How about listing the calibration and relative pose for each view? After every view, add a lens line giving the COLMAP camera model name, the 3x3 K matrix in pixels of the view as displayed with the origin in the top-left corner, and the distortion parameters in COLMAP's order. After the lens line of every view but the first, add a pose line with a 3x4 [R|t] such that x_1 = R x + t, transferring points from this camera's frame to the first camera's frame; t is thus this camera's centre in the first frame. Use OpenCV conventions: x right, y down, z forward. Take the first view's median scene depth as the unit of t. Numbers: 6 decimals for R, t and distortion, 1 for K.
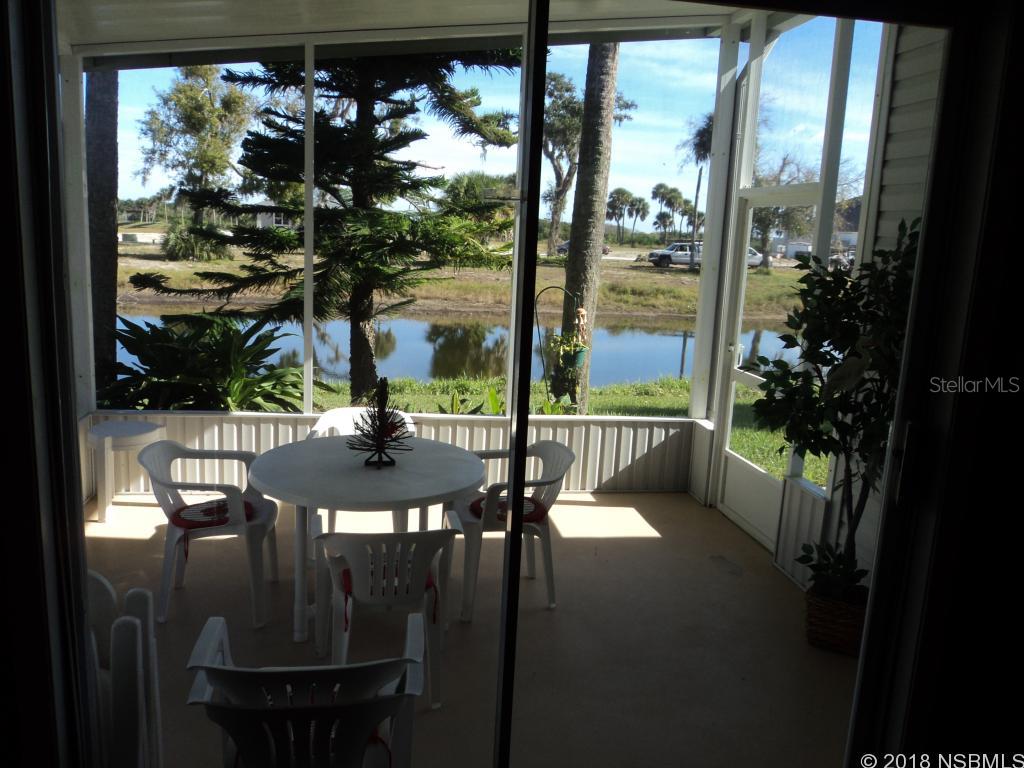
lens RADIAL K [[820.1, 0, 506.5], [0, 820.1, 387.5], [0, 0, 1]] dist [-0.002210, 0.005694]
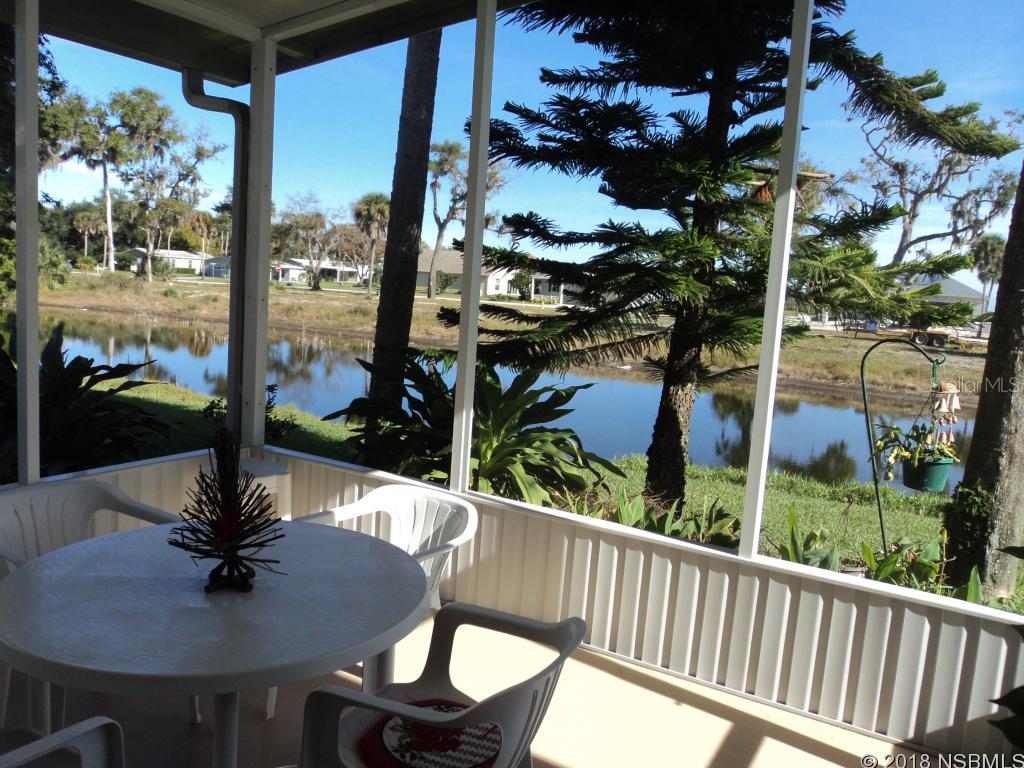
lens RADIAL K [[820.1, 0, 506.5], [0, 820.1, 387.5], [0, 0, 1]] dist [-0.002210, 0.005694]
pose [[0.772153, 0.086736, -0.629490, 0.181771], [-0.151221, 0.987262, -0.049461, -0.021826], [0.617181, 0.133384, 0.775433, 0.368309]]
